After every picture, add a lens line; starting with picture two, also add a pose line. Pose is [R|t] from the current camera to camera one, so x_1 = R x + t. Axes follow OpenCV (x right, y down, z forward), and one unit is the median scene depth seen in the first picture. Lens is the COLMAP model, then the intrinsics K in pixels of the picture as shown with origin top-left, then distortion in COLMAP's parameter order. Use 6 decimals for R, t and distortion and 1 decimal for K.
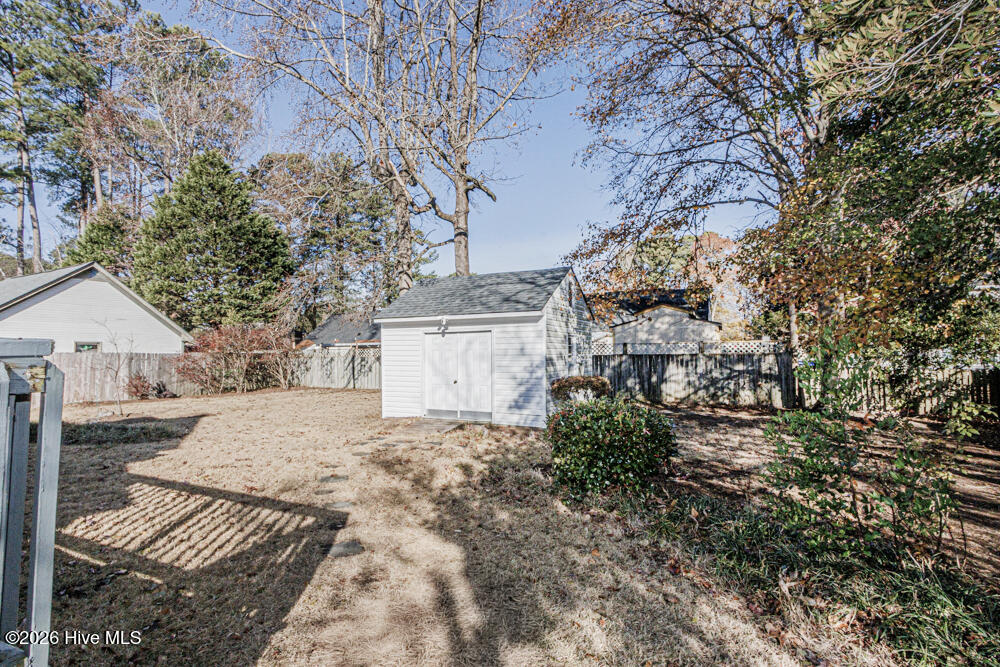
lens RADIAL K [[459.1, 0, 496.7], [0, 459.1, 335.6], [0, 0, 1]] dist [0.001046, -0.000341]
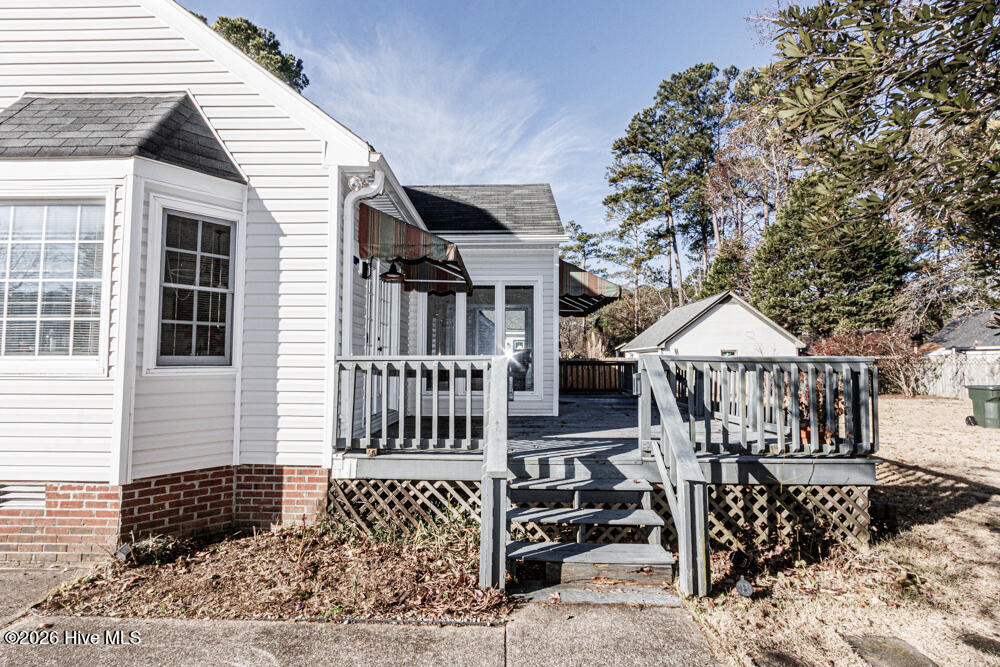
lens RADIAL K [[459.1, 0, 496.7], [0, 459.1, 335.6], [0, 0, 1]] dist [0.001046, -0.000341]
pose [[0.413317, -0.041300, -0.909650, 0.048004], [0.032093, 0.999011, -0.030775, -0.006453], [0.910021, -0.016474, 0.414234, -0.140962]]
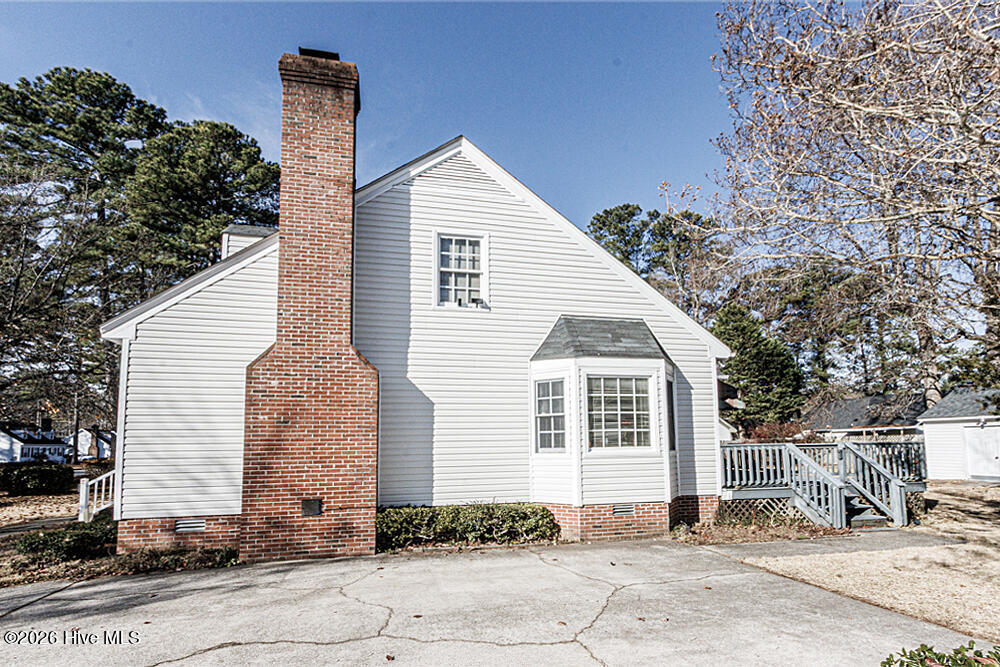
lens RADIAL K [[430.0, 0, 487.8], [0, 430.0, 416.1], [0, 0, 1]] dist [0.003100, 0.000199]
pose [[0.576024, -0.055051, -0.815577, 0.046246], [0.044118, 0.998369, -0.036229, -0.025151], [0.816242, -0.015113, 0.577513, -0.492147]]
